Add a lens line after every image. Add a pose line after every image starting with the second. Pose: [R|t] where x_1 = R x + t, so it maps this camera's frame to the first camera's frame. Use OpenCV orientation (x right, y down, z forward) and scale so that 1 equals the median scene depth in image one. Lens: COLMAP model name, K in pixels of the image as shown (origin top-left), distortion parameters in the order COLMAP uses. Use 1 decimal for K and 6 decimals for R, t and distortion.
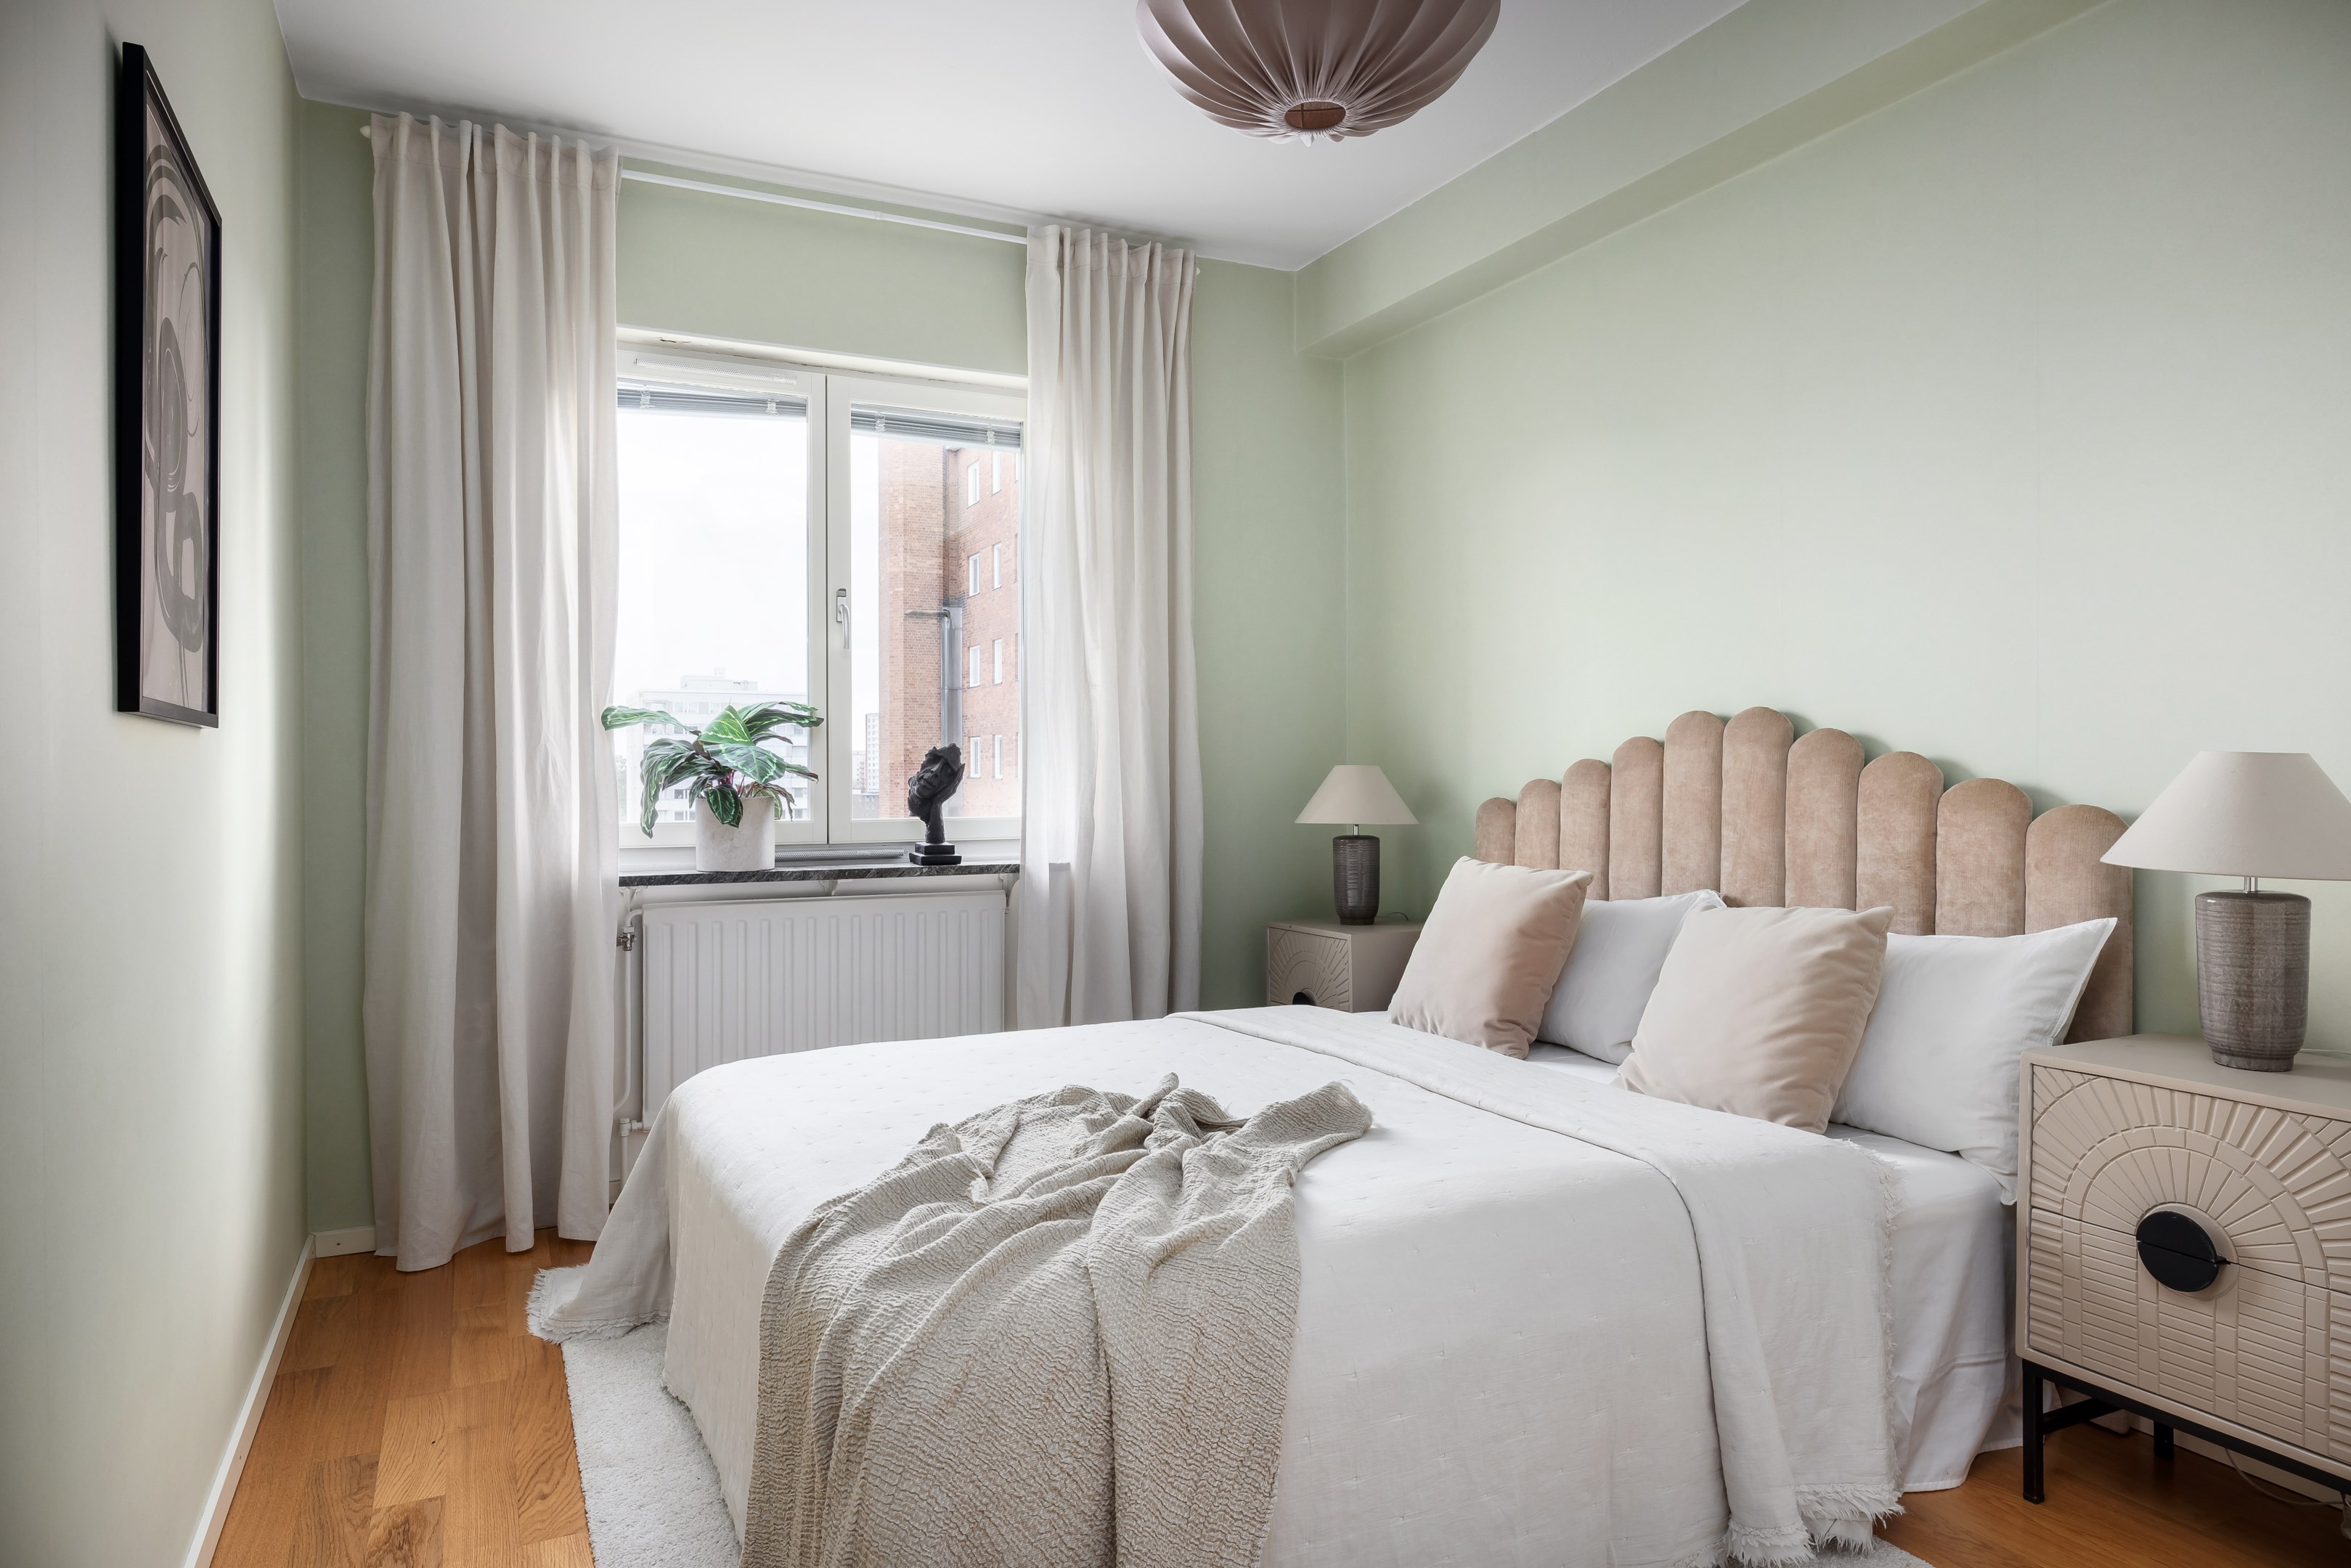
lens RADIAL K [[1415.3, 0, 1175.5], [0, 1415.3, 784.0], [0, 0, 1]] dist [-0.002463, 0.002015]
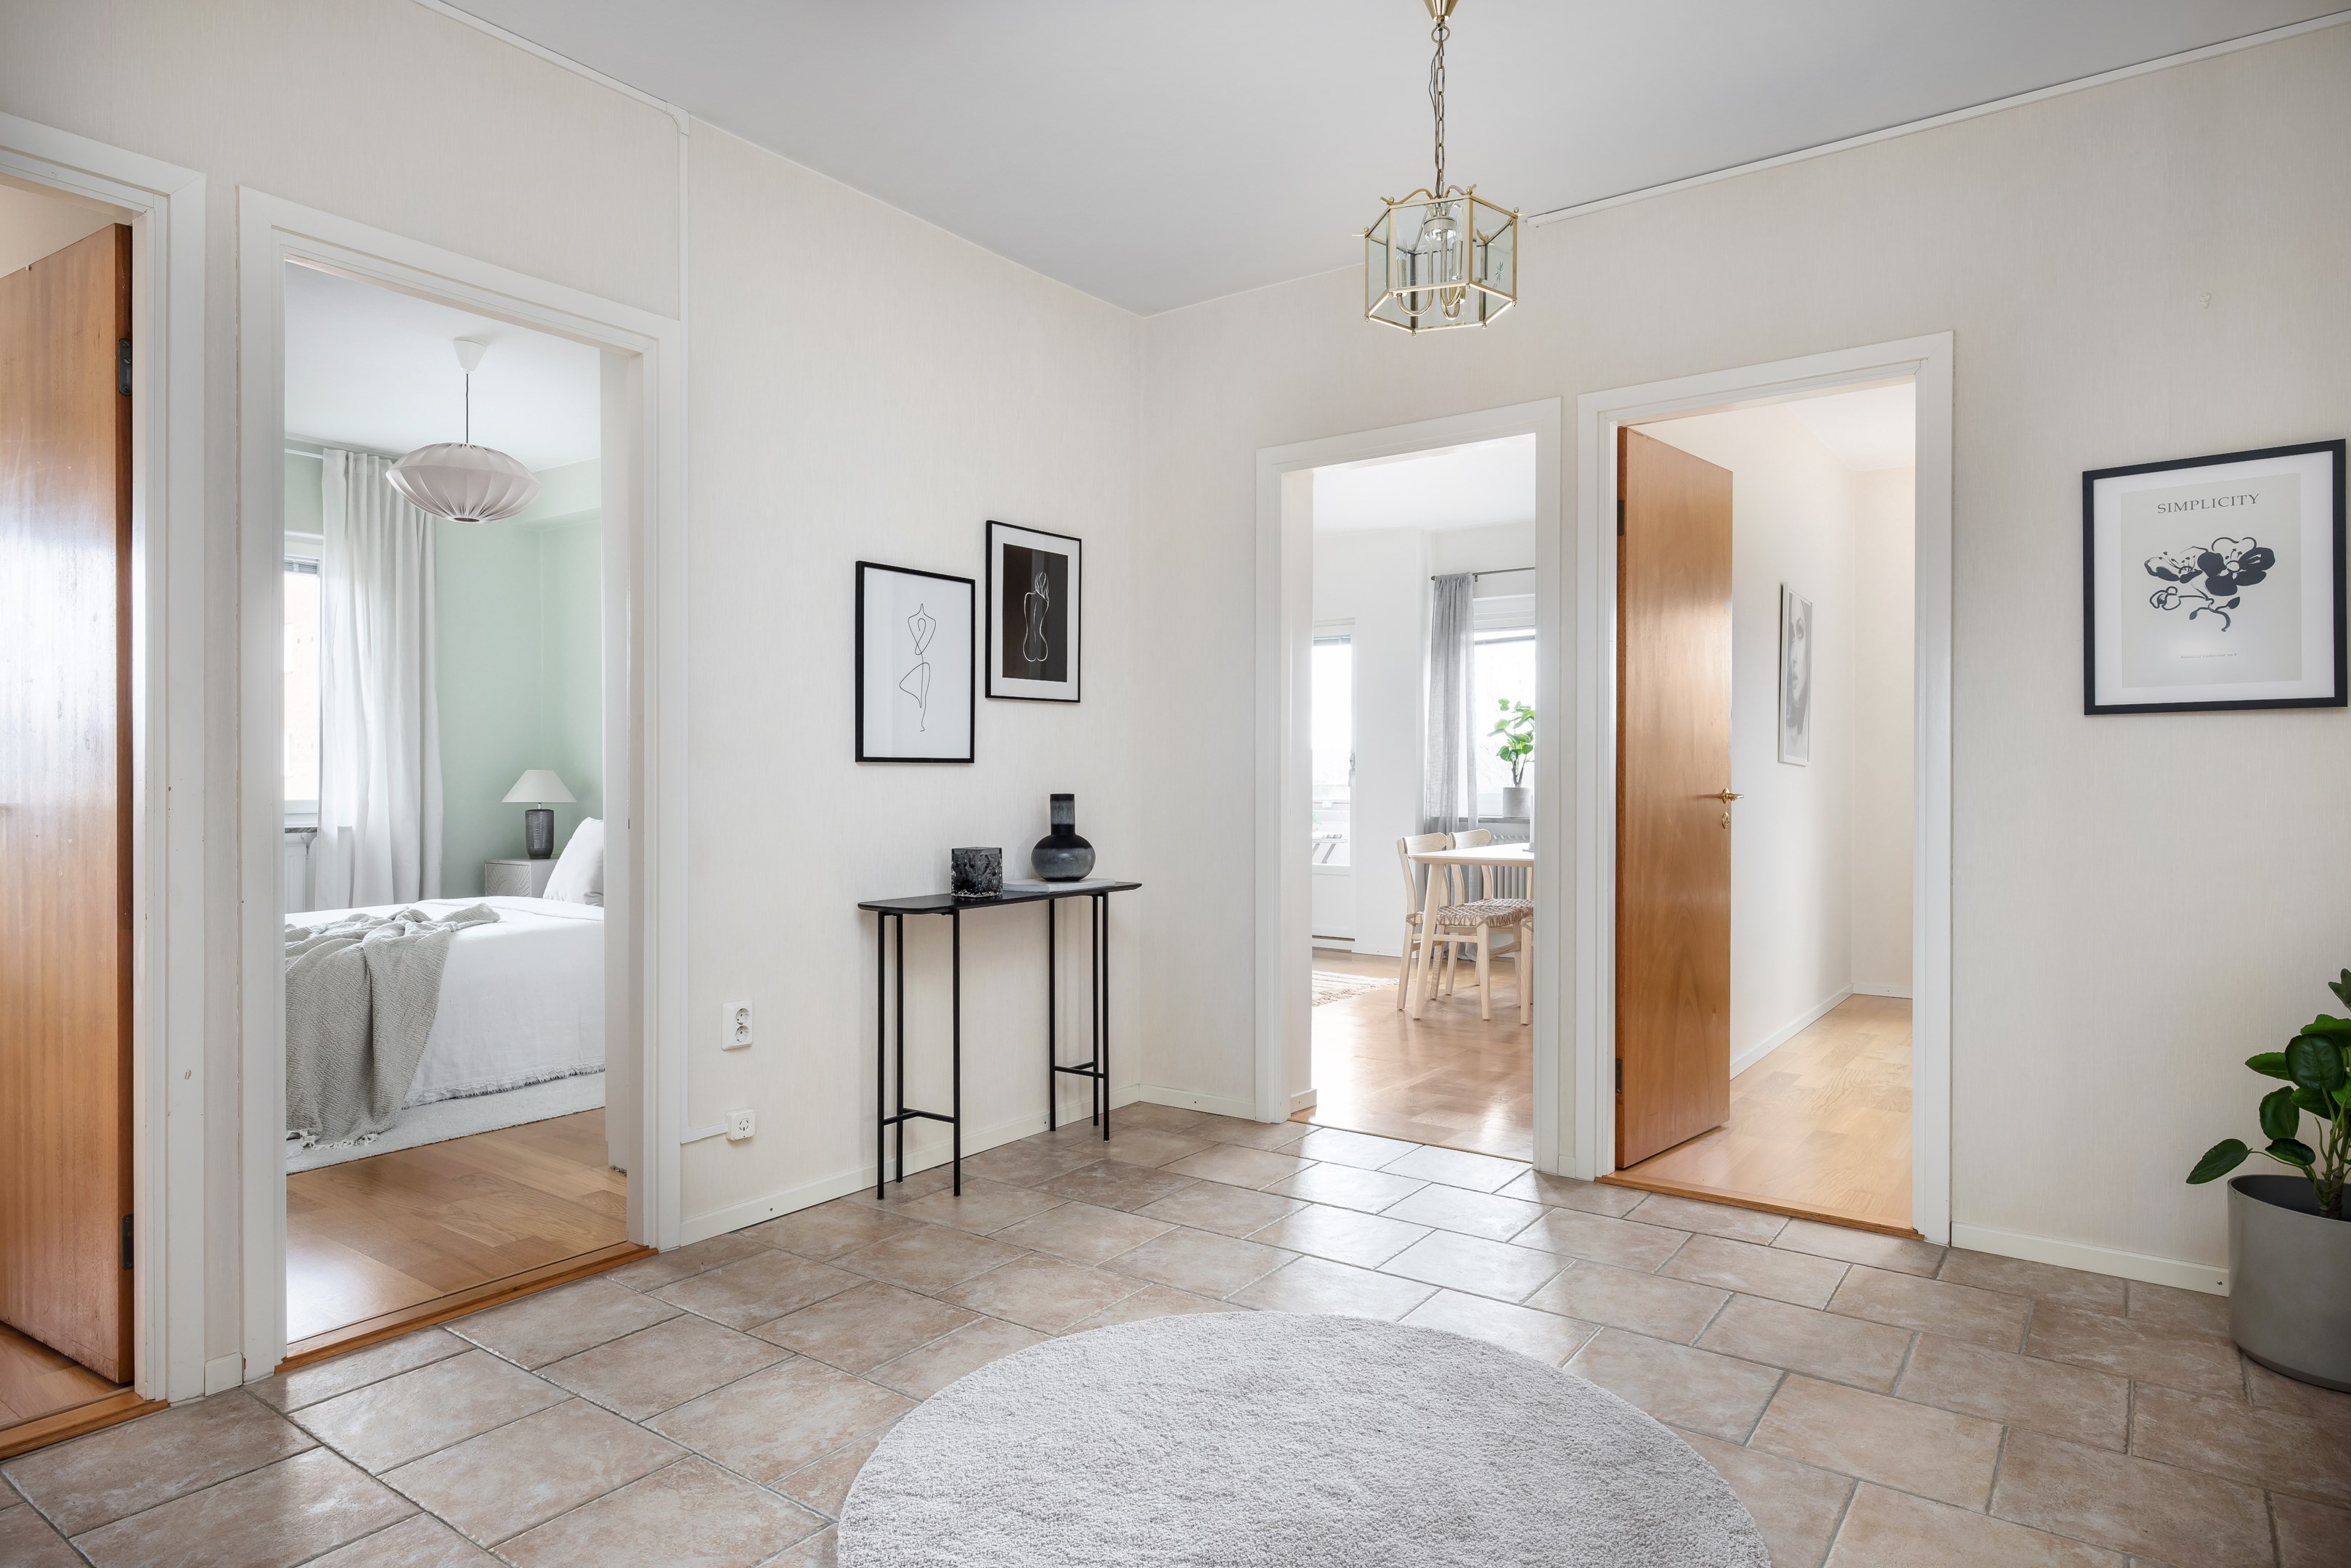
lens RADIAL K [[1339.5, 0, 1175.5], [0, 1339.5, 784.0], [0, 0, 1]] dist [0.000842, -0.000282]
pose [[0.886741, 0.002348, 0.462261, 0.057932], [-0.001757, 0.999997, -0.001709, 0.005760], [-0.462264, 0.000703, 0.886742, -0.879902]]
